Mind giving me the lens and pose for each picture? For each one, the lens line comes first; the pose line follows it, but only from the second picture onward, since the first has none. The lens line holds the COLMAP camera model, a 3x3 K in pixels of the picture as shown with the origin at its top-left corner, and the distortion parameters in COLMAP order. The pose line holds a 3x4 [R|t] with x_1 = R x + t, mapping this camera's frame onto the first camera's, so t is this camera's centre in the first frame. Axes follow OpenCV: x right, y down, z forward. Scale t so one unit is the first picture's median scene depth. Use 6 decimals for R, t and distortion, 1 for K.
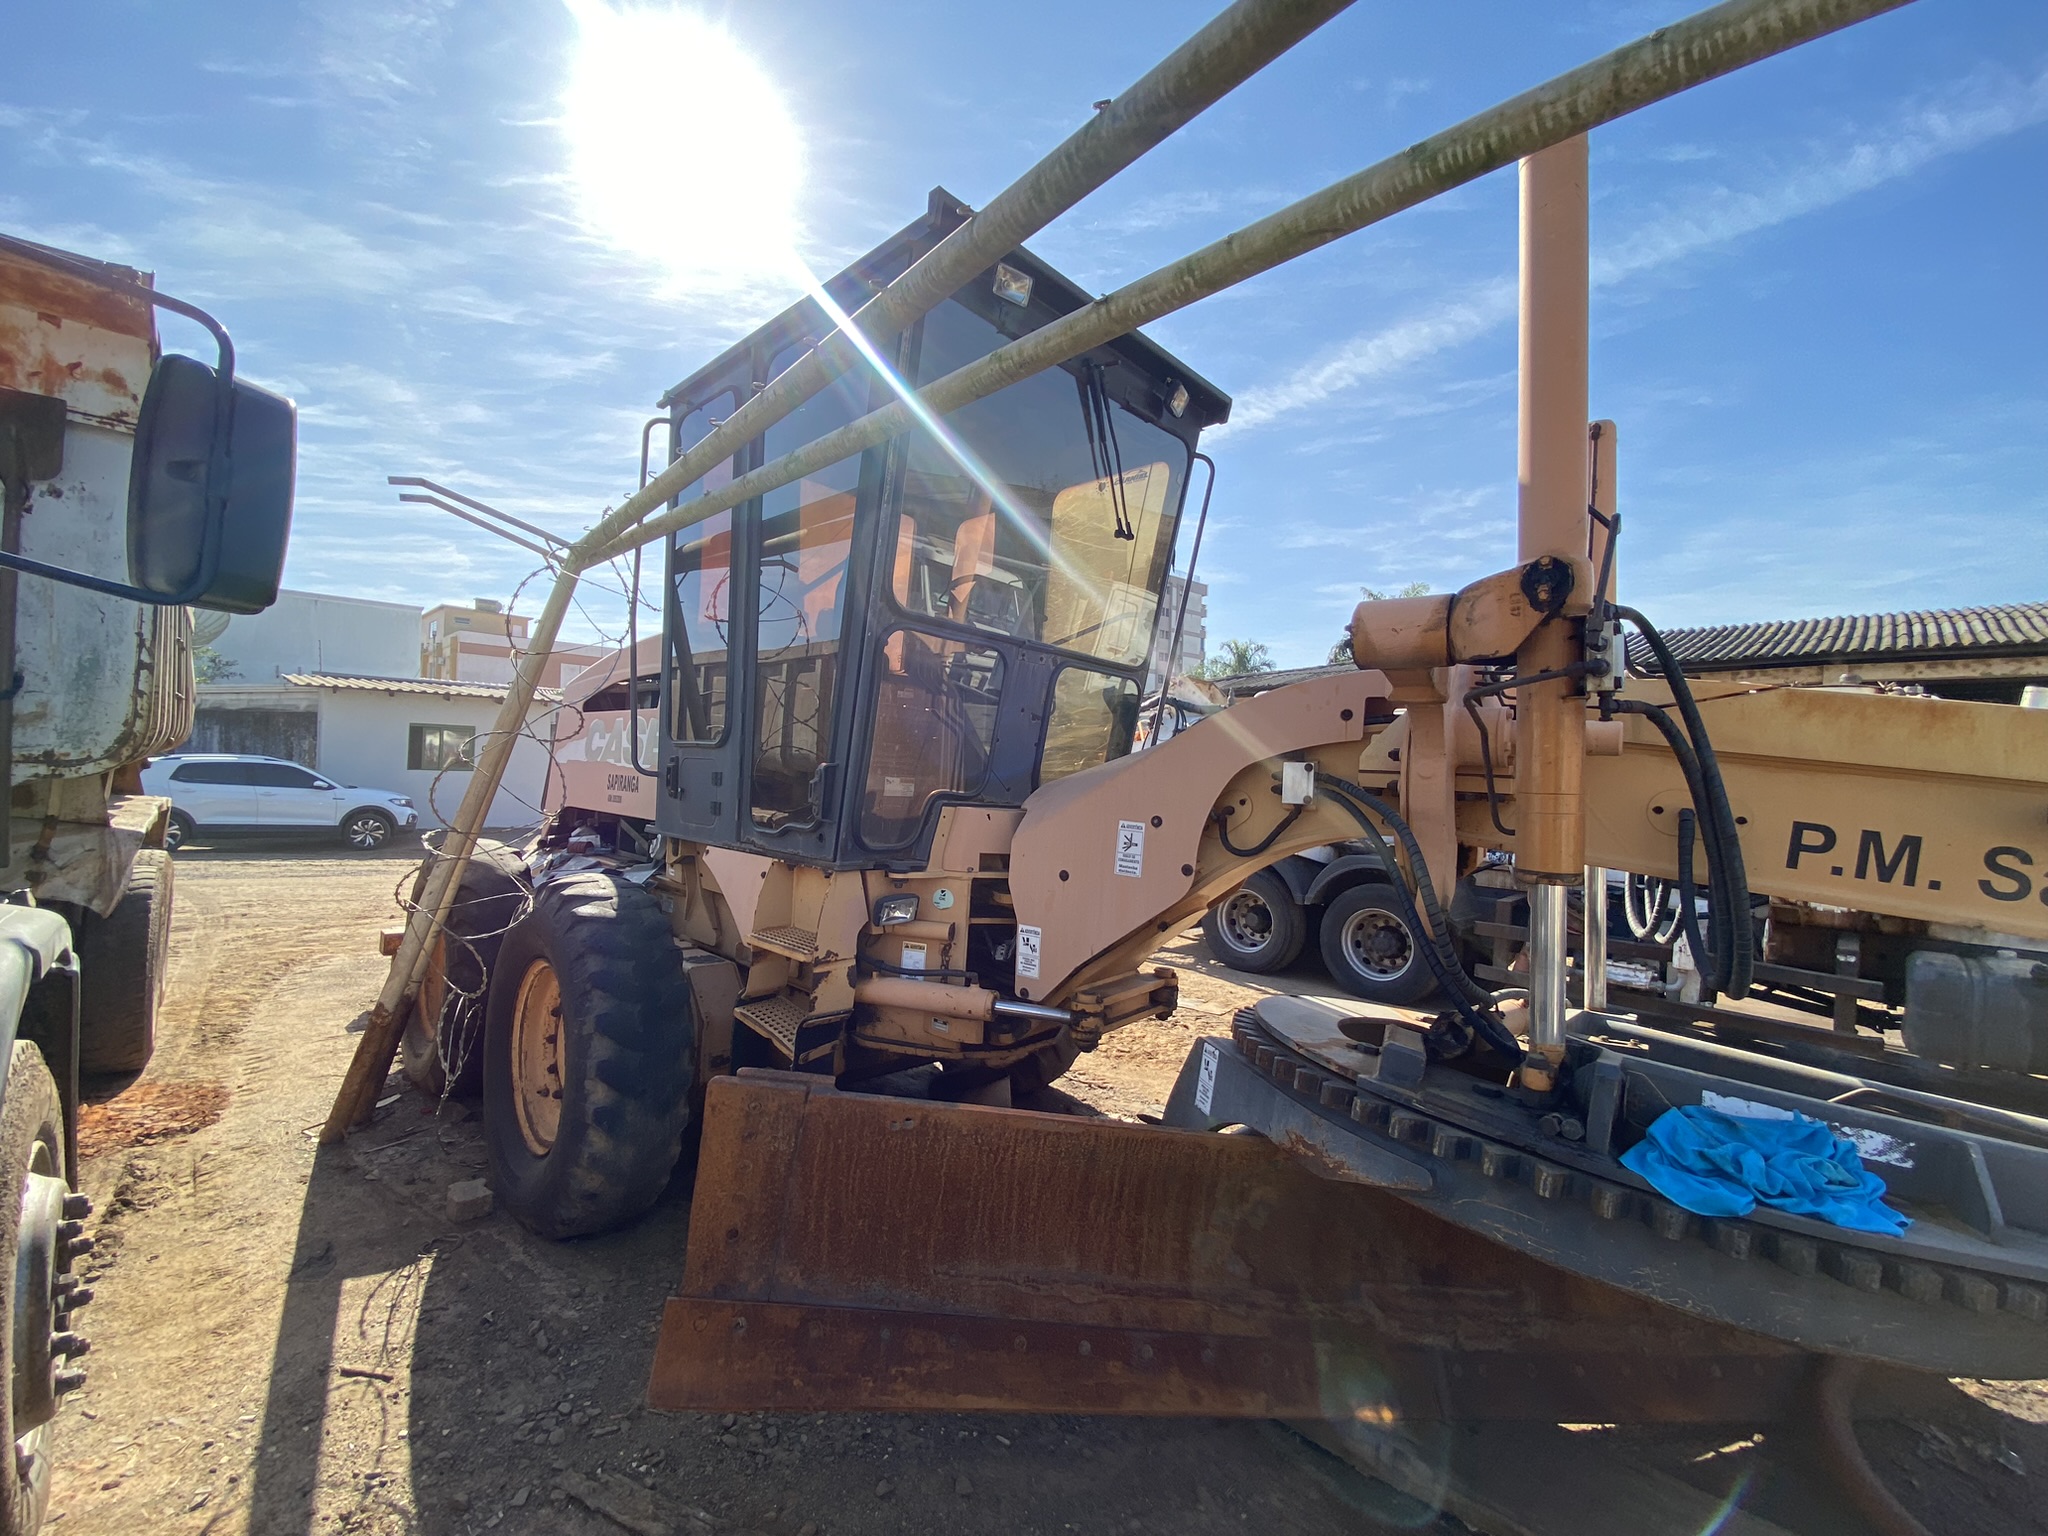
lens RADIAL K [[836.0, 0, 1022.9], [0, 836.0, 764.3], [0, 0, 1]] dist [0.017567, -0.018882]
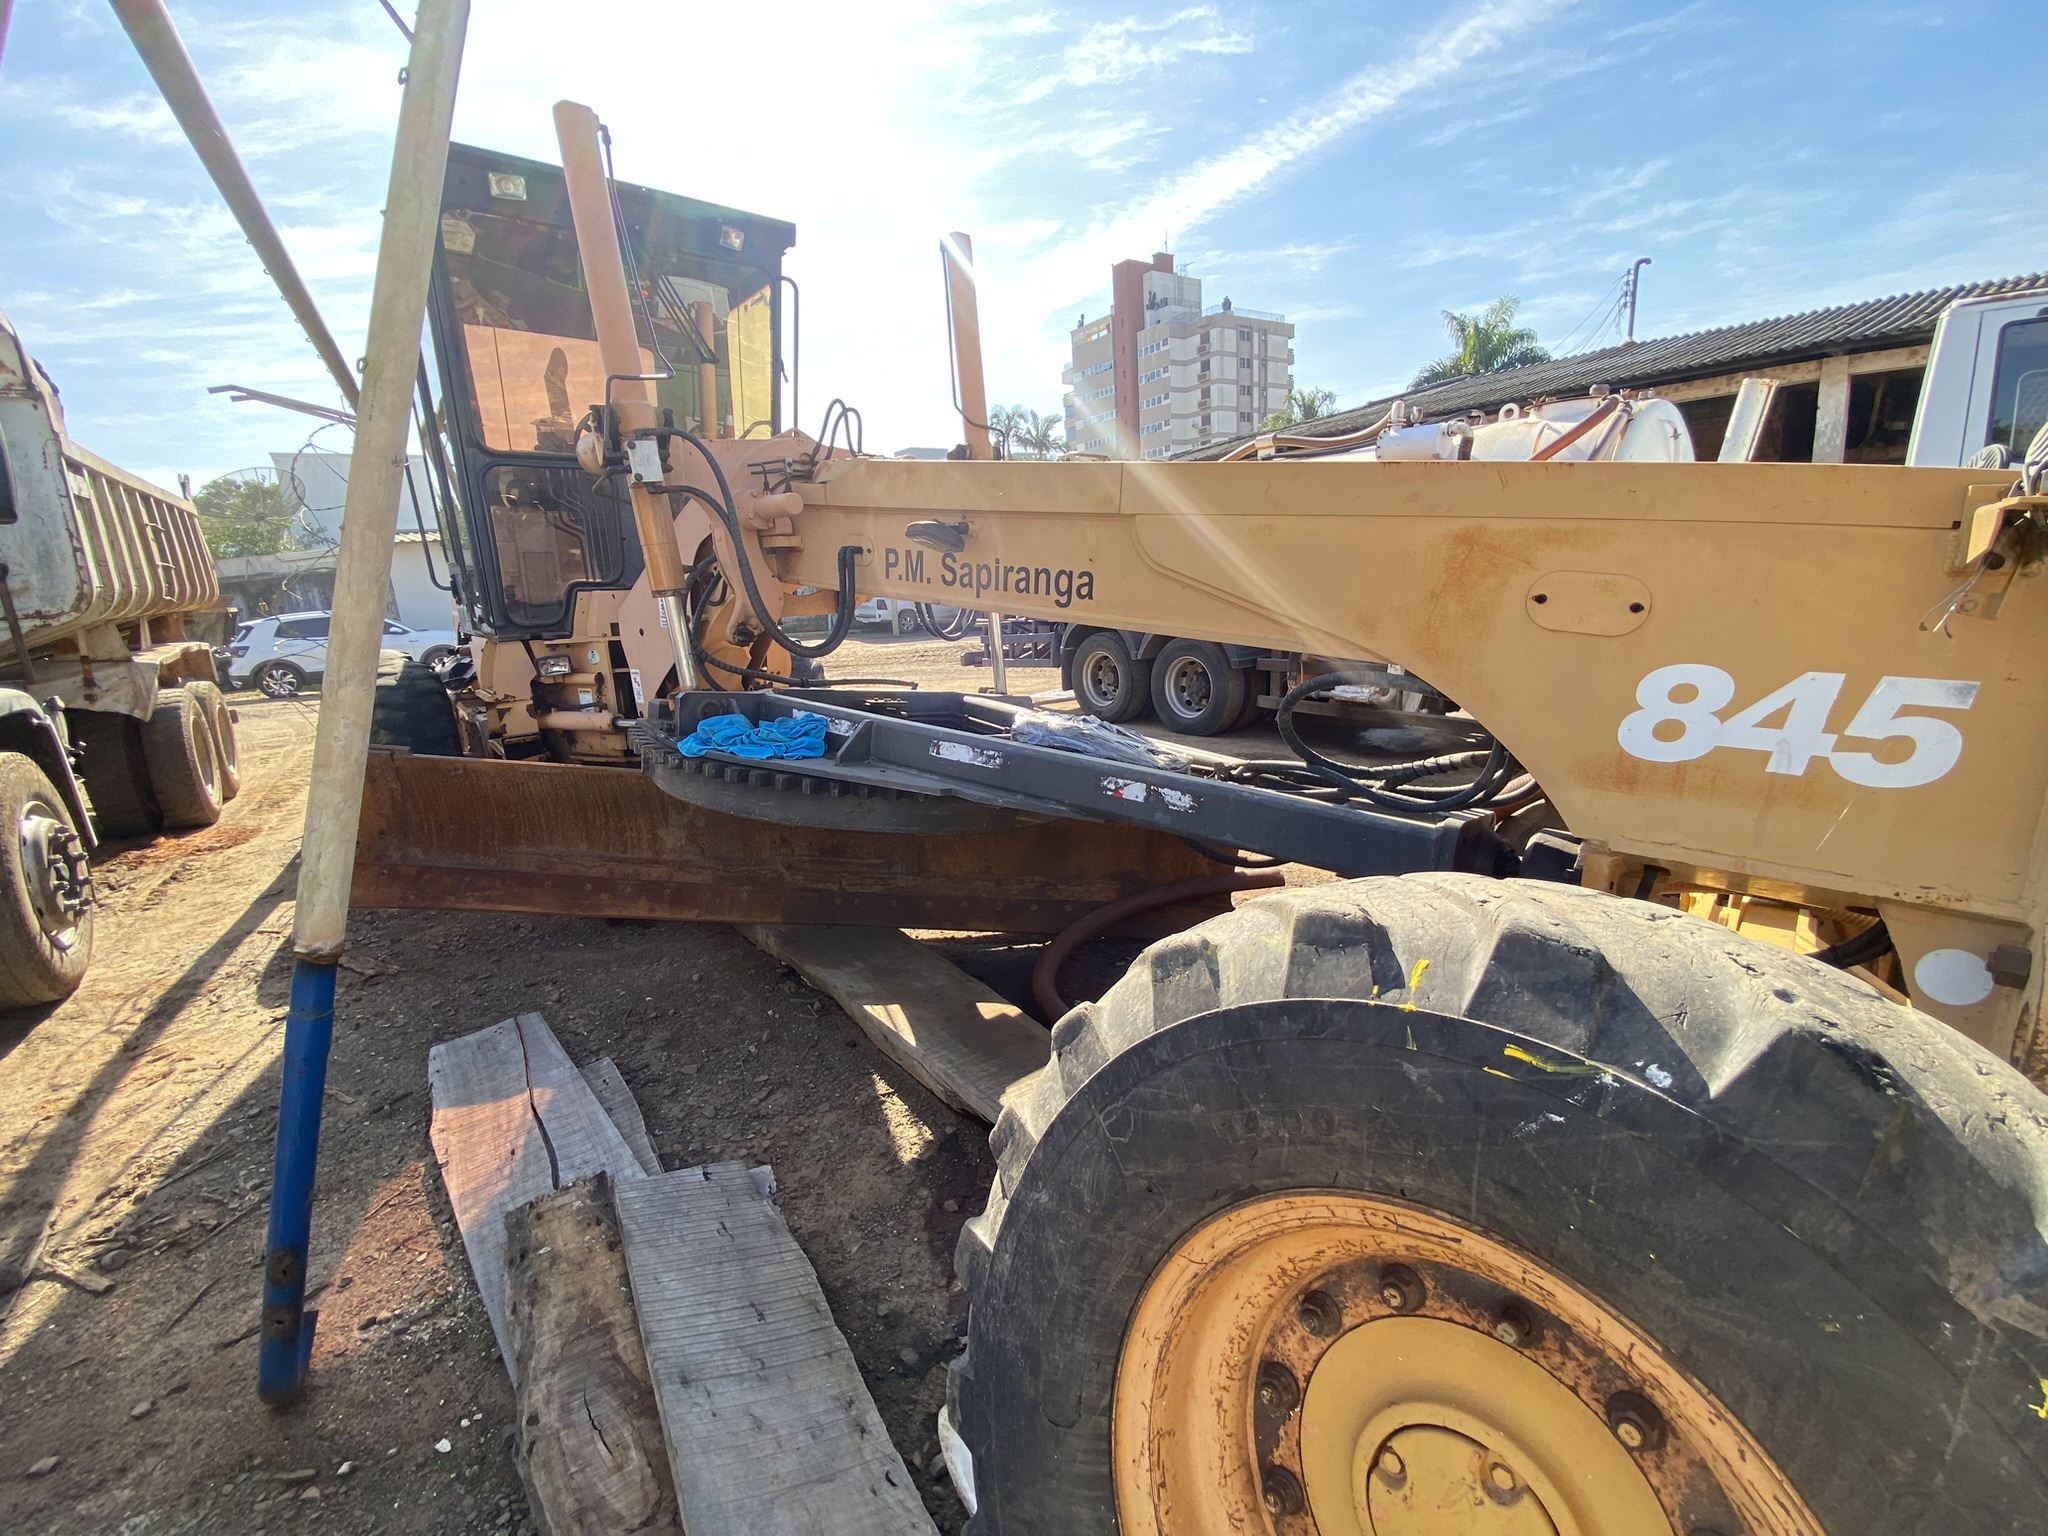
lens RADIAL K [[836.0, 0, 1022.9], [0, 836.0, 764.3], [0, 0, 1]] dist [0.017567, -0.018882]
pose [[0.989581, -0.064874, -0.128536, 0.907477], [0.093873, 0.967610, 0.234347, 0.077733], [0.109170, -0.243971, 0.963618, -0.413495]]
